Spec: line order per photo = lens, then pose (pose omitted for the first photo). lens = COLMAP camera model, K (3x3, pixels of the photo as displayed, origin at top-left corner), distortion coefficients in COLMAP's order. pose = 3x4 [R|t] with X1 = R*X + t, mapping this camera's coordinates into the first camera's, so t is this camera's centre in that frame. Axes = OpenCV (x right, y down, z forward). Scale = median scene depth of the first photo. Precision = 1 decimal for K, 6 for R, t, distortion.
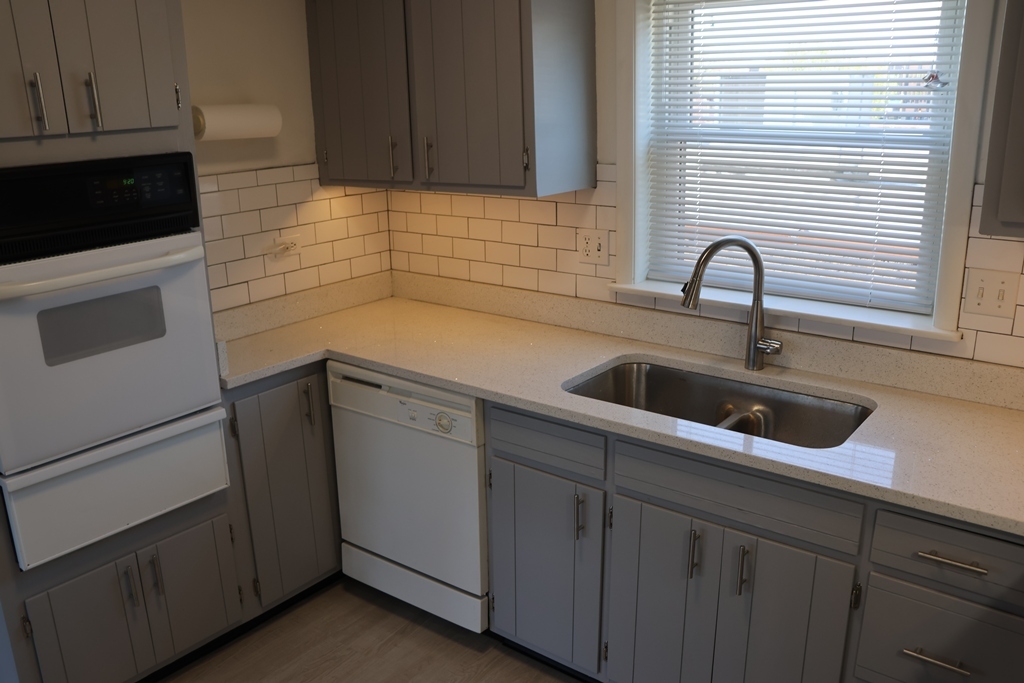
lens RADIAL K [[840.4, 0, 494.3], [0, 840.4, 344.2], [0, 0, 1]] dist [-0.181422, 0.148043]
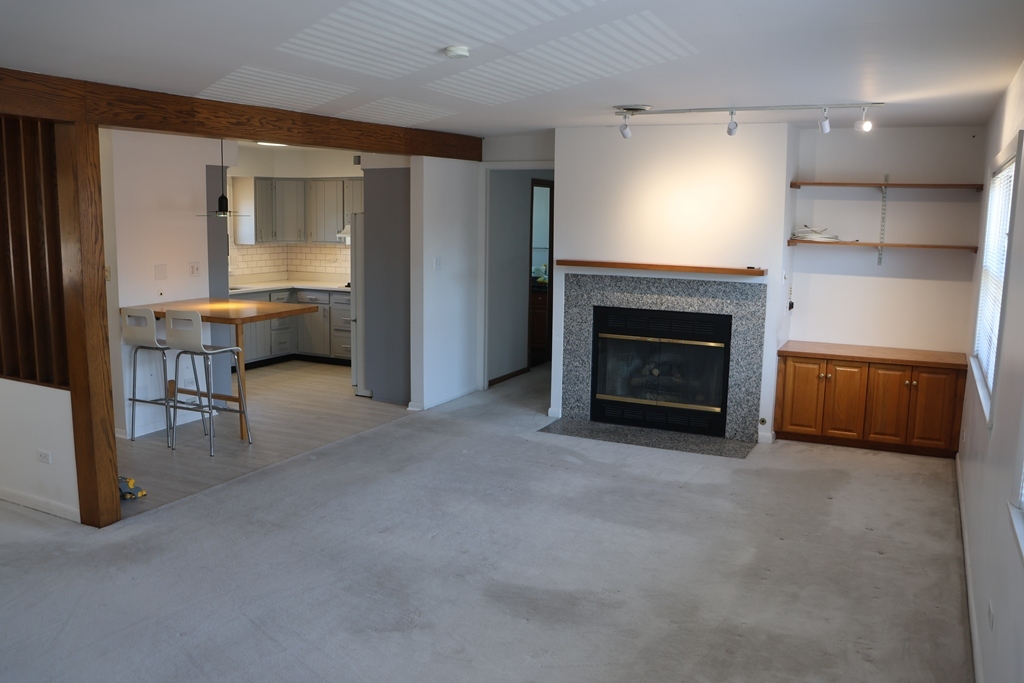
lens RADIAL K [[840.4, 0, 494.3], [0, 840.4, 344.2], [0, 0, 1]] dist [-0.181422, 0.148043]
pose [[-0.173476, -0.134364, 0.975629, -4.219951], [0.275801, 0.944382, 0.179101, -0.043099], [-0.945431, 0.300150, -0.126770, 0.310344]]
